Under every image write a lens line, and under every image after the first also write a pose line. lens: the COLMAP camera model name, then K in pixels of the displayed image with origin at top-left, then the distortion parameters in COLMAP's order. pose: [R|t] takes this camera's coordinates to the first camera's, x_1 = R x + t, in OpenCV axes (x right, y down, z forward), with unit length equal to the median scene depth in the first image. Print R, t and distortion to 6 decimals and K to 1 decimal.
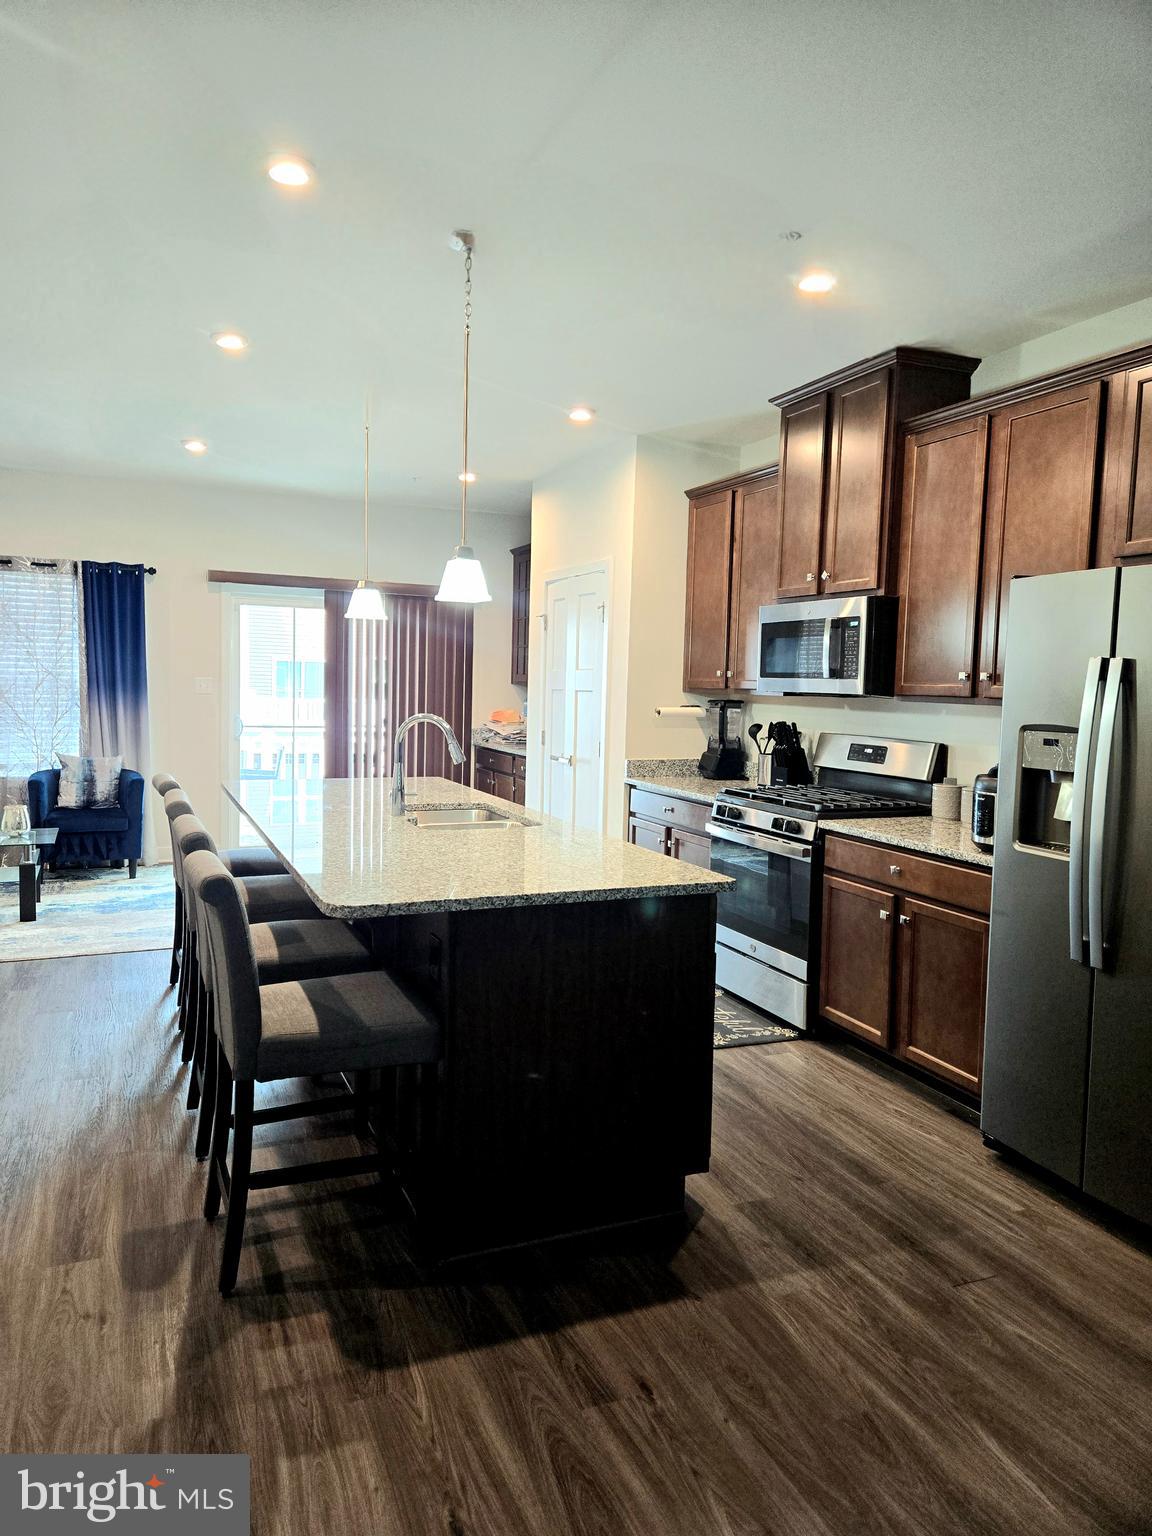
lens RADIAL K [[1036.4, 0, 552.5], [0, 1036.4, 749.9], [0, 0, 1]] dist [0.077186, -0.065714]
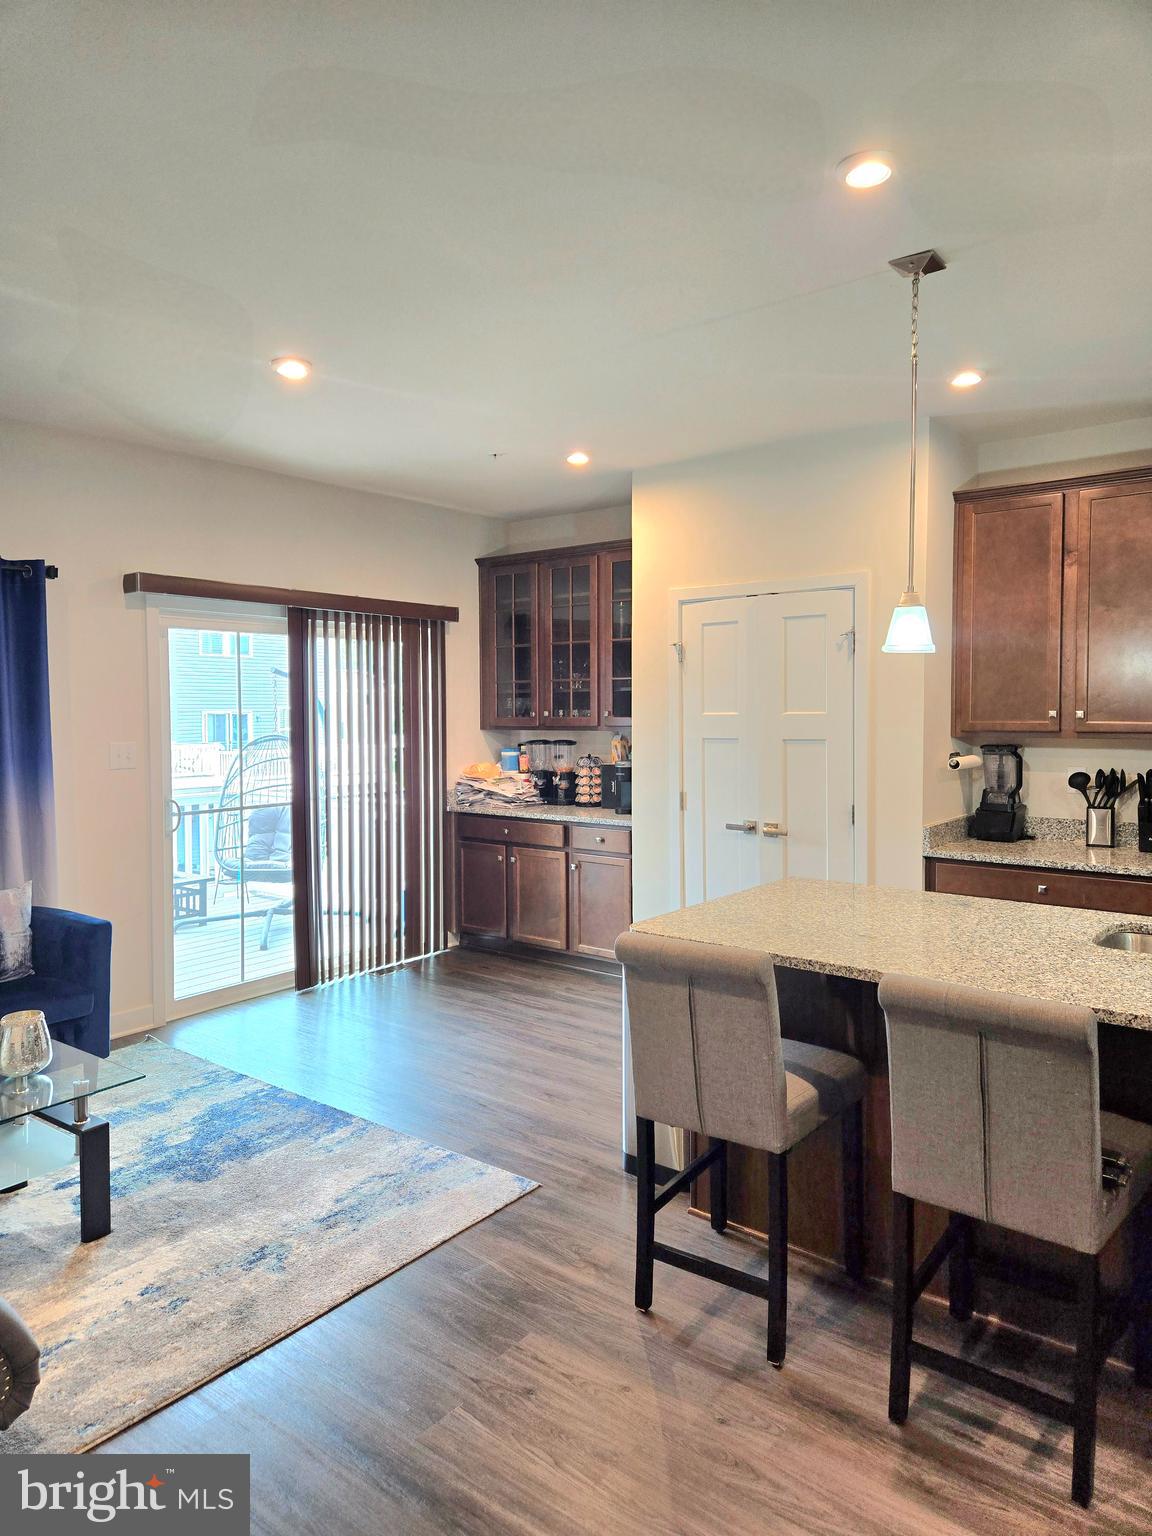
lens RADIAL K [[1036.4, 0, 552.5], [0, 1036.4, 749.9], [0, 0, 1]] dist [0.077186, -0.065714]
pose [[0.872909, -0.052751, 0.485023, -0.431729], [0.061284, 0.998119, -0.001739, -0.050050], [-0.484019, 0.031242, 0.874500, 0.337059]]
